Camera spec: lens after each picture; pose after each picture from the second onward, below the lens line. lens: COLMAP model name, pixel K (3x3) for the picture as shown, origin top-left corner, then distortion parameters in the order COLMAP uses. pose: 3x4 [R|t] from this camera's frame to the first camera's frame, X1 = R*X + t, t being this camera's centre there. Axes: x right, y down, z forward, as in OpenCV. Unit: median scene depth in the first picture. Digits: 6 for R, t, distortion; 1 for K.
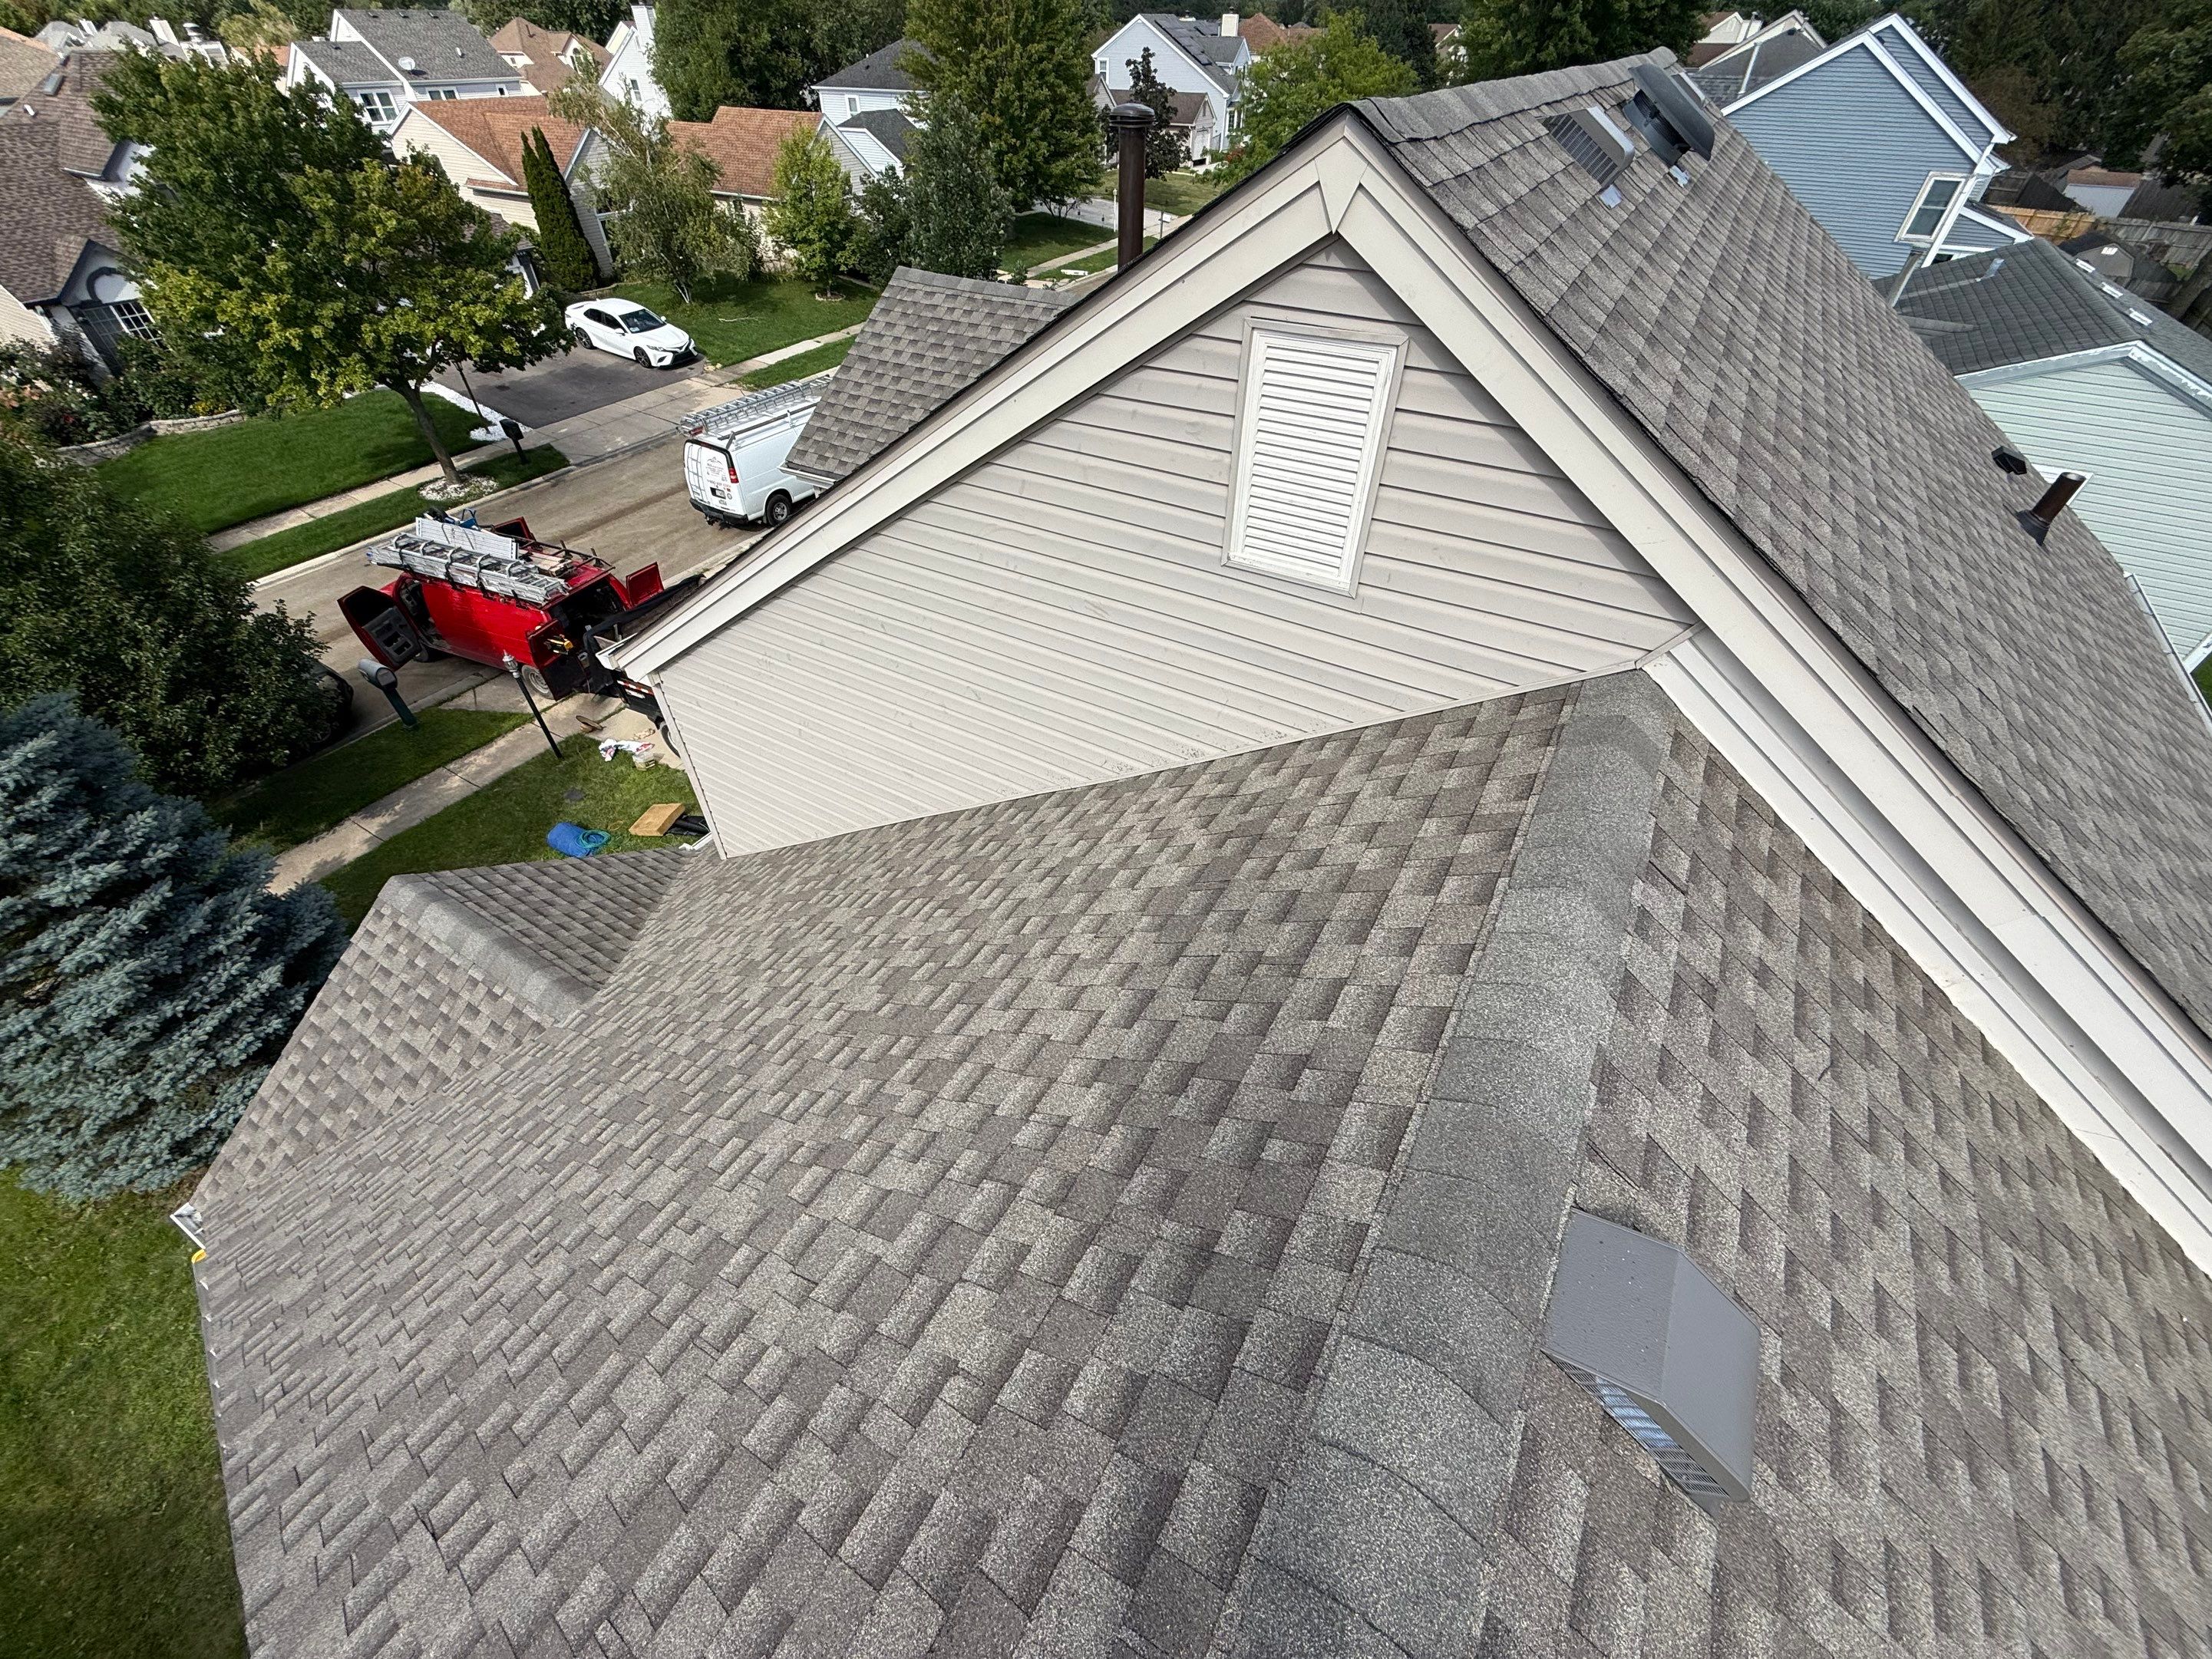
lens RADIAL K [[880.3, 0, 1099.4], [0, 880.3, 828.9], [0, 0, 1]] dist [0.000201, -0.000267]
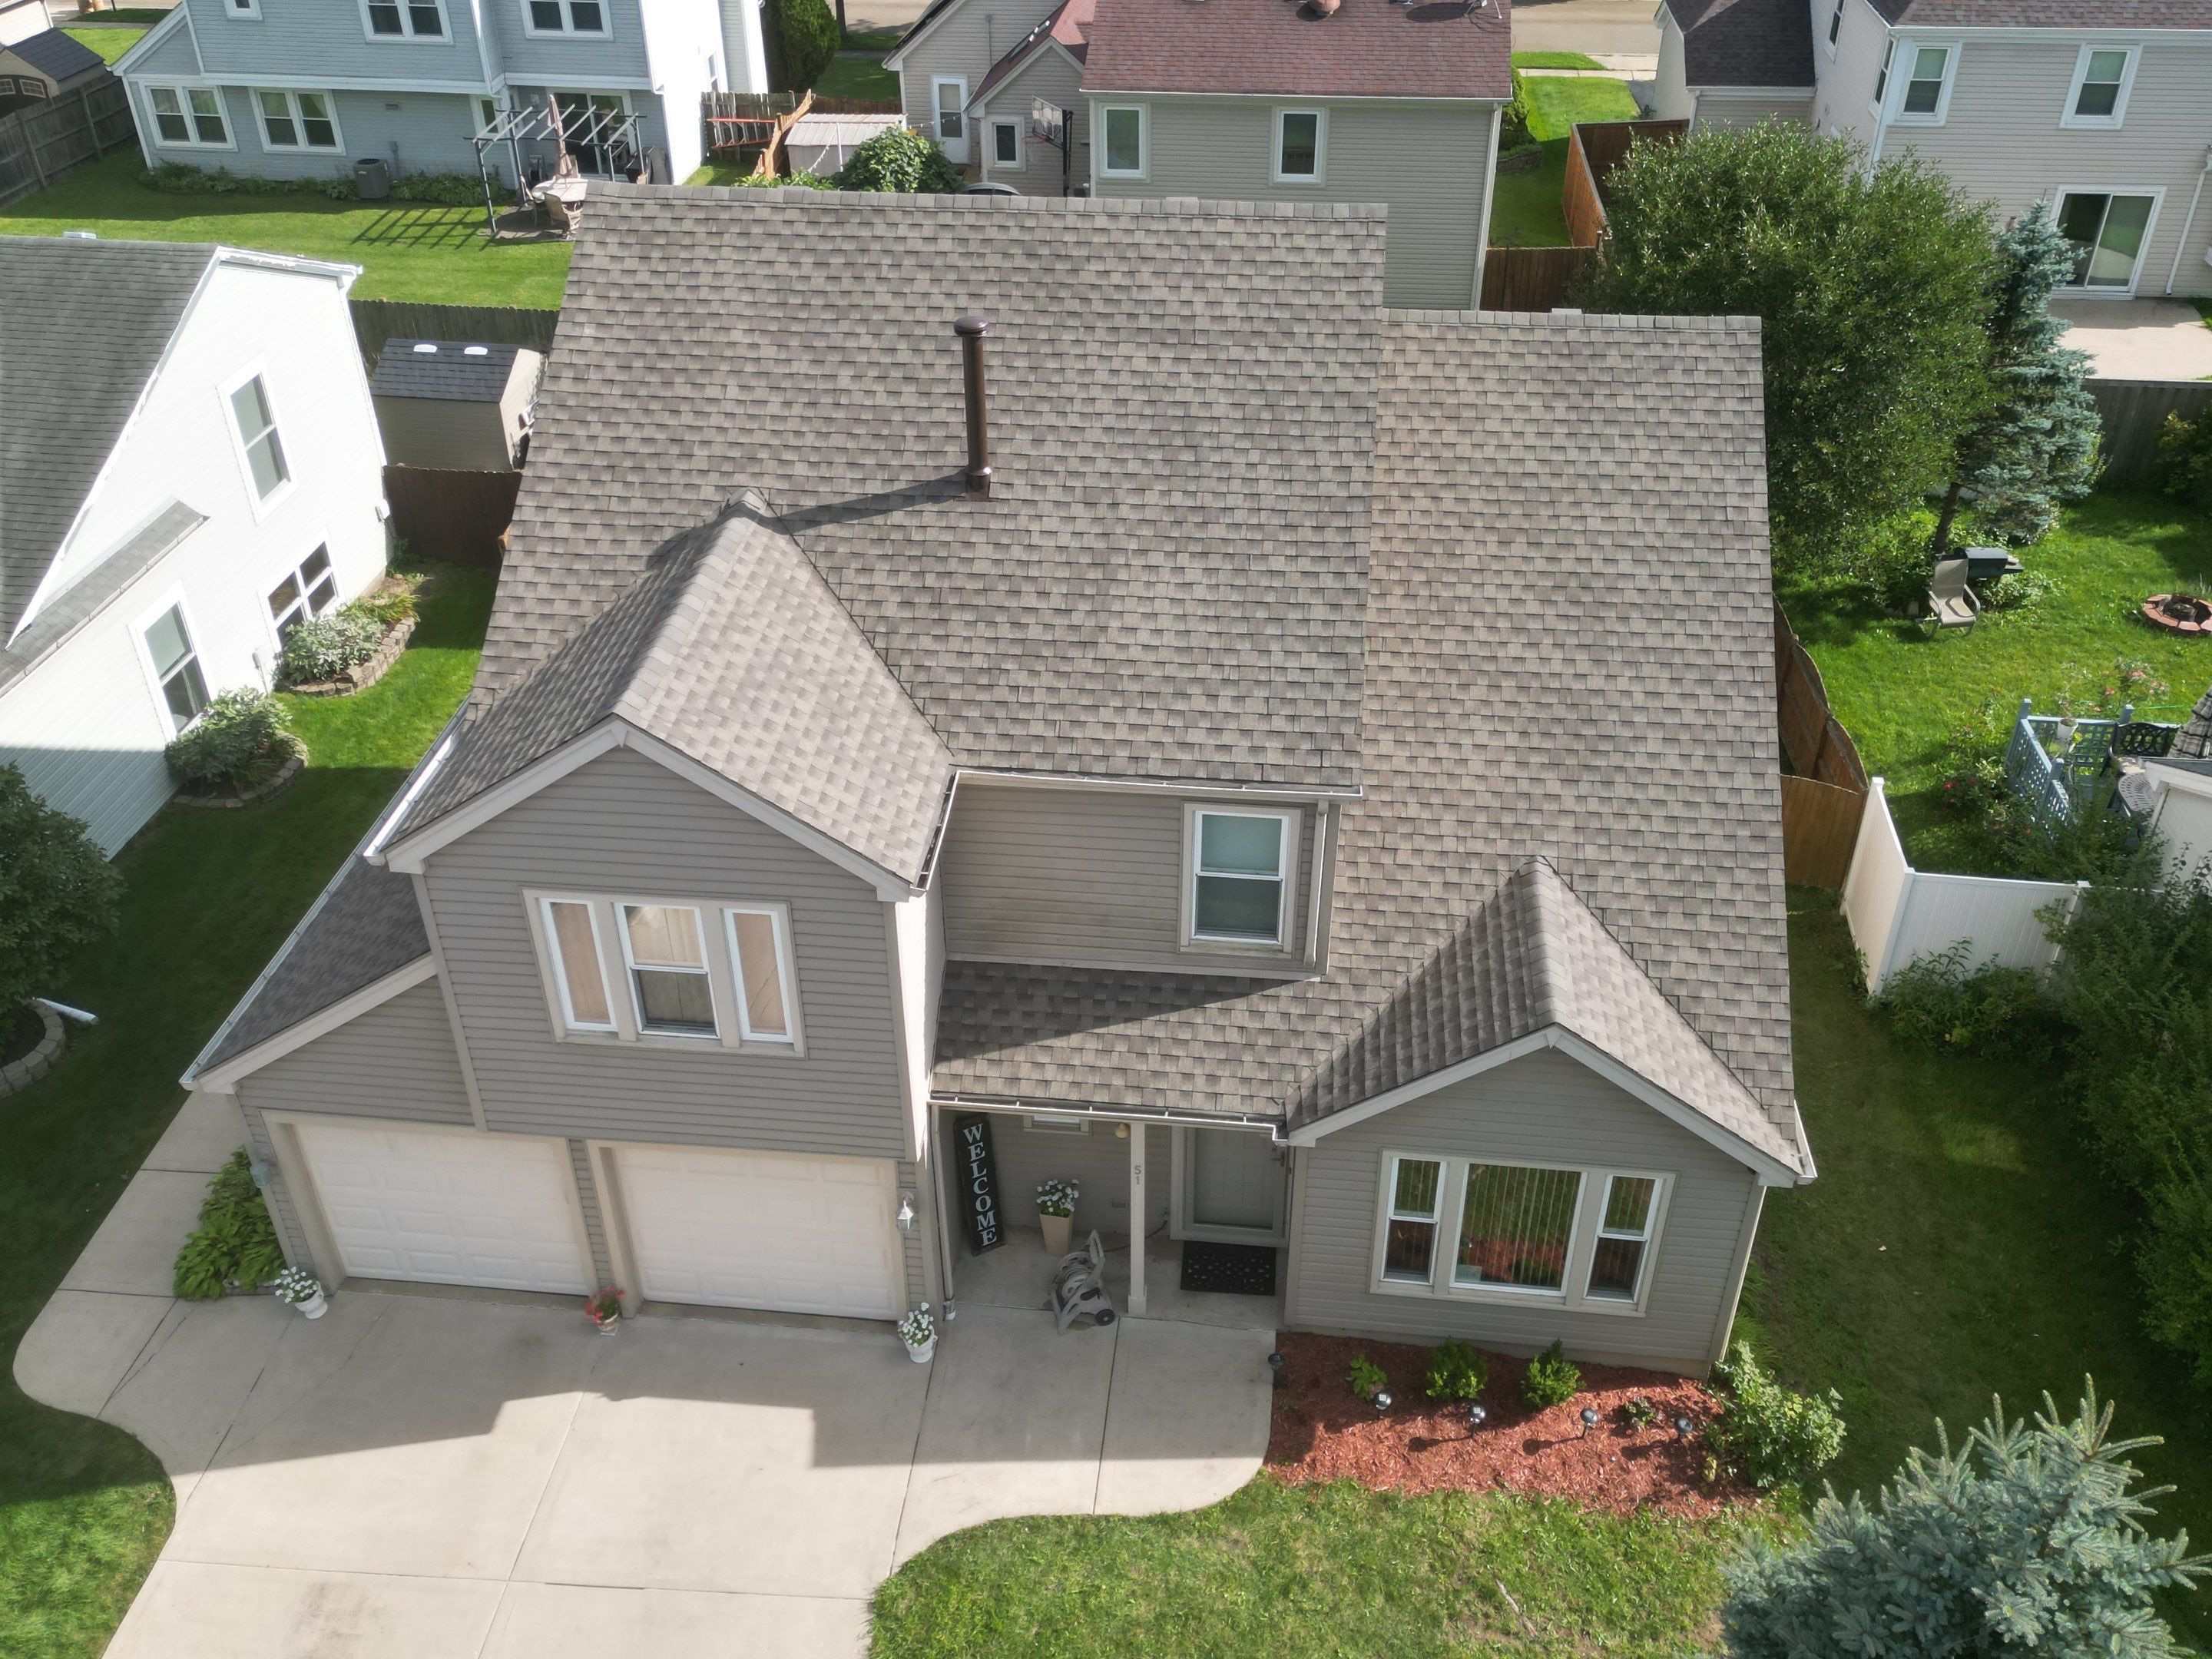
lens RADIAL K [[1920.9, 0, 1102.8], [0, 1920.9, 831.2], [0, 0, 1]] dist [0.090274, -0.095071]
pose [[-0.414806, -0.523515, 0.744223, -1.676579], [0.620947, 0.434987, 0.652082, -1.457948], [-0.665102, 0.732610, 0.144640, 0.657317]]
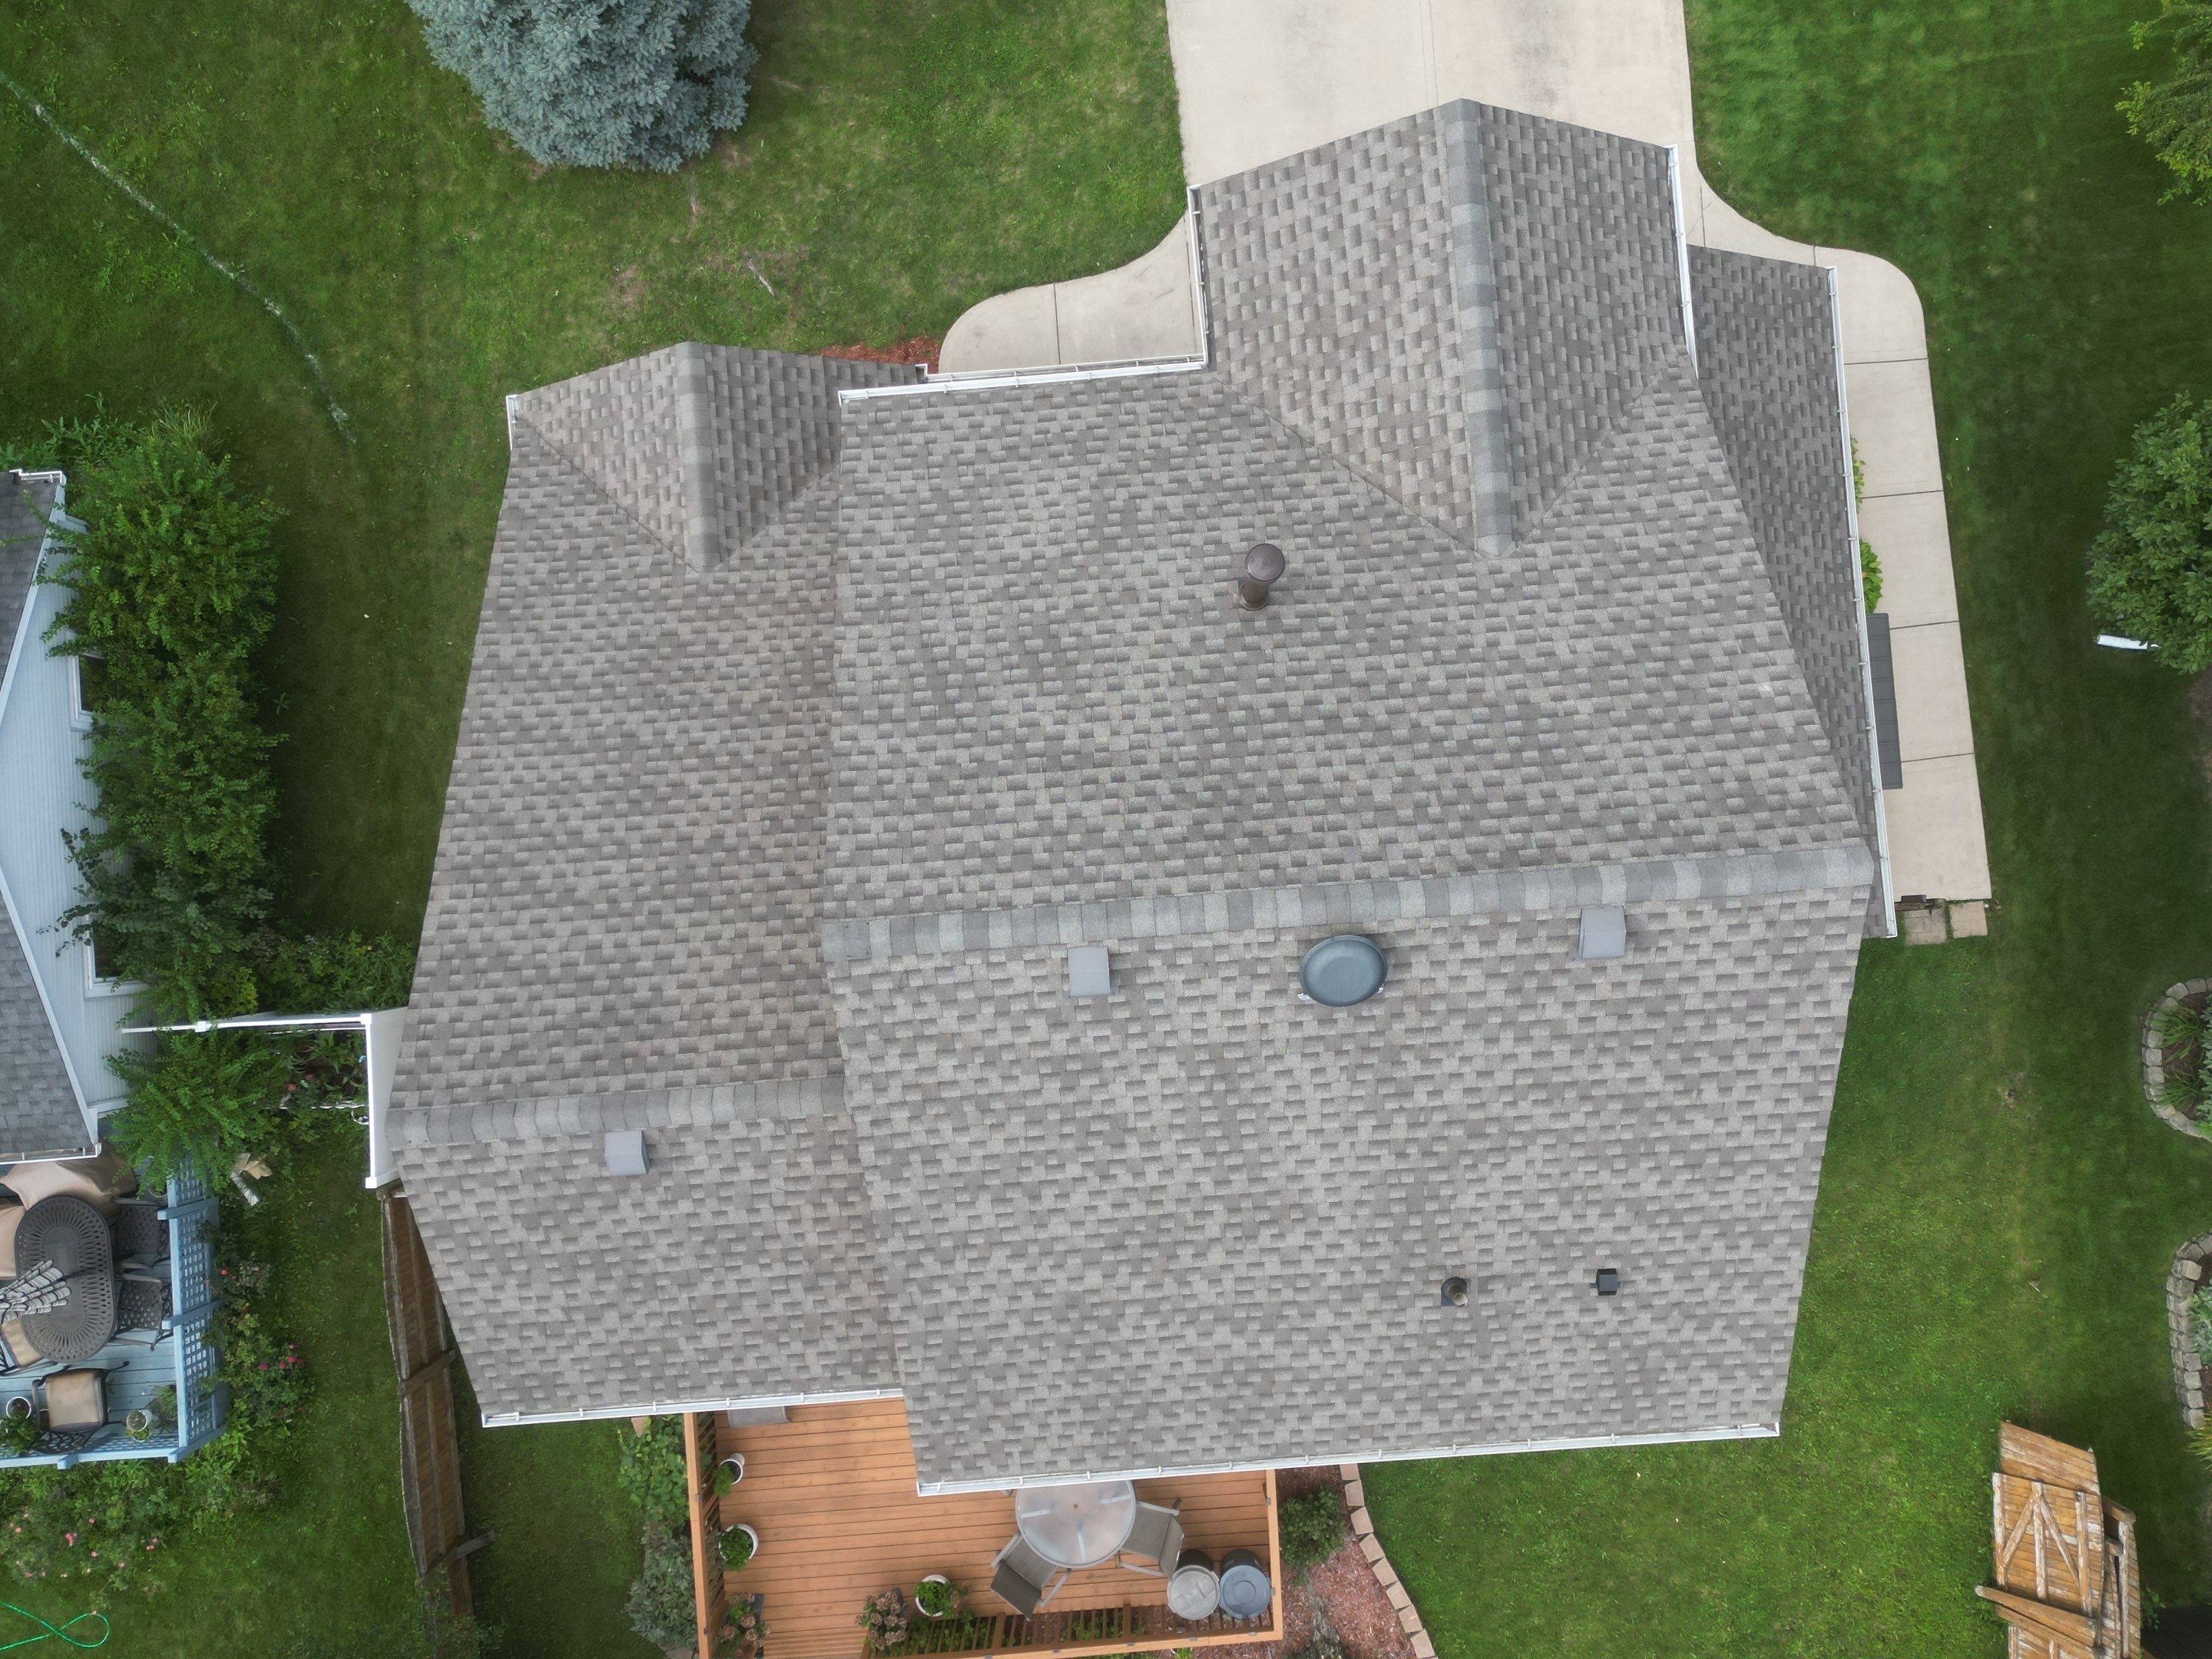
lens RADIAL K [[1827.5, 0, 1106.1], [0, 1827.5, 828.5], [0, 0, 1]] dist [0.090846, -0.104140]
pose [[0.577637, 0.815098, -0.044177, 0.201531], [-0.542453, 0.423736, 0.725391, -1.500955], [0.609984, -0.395048, 0.686918, -0.601283]]
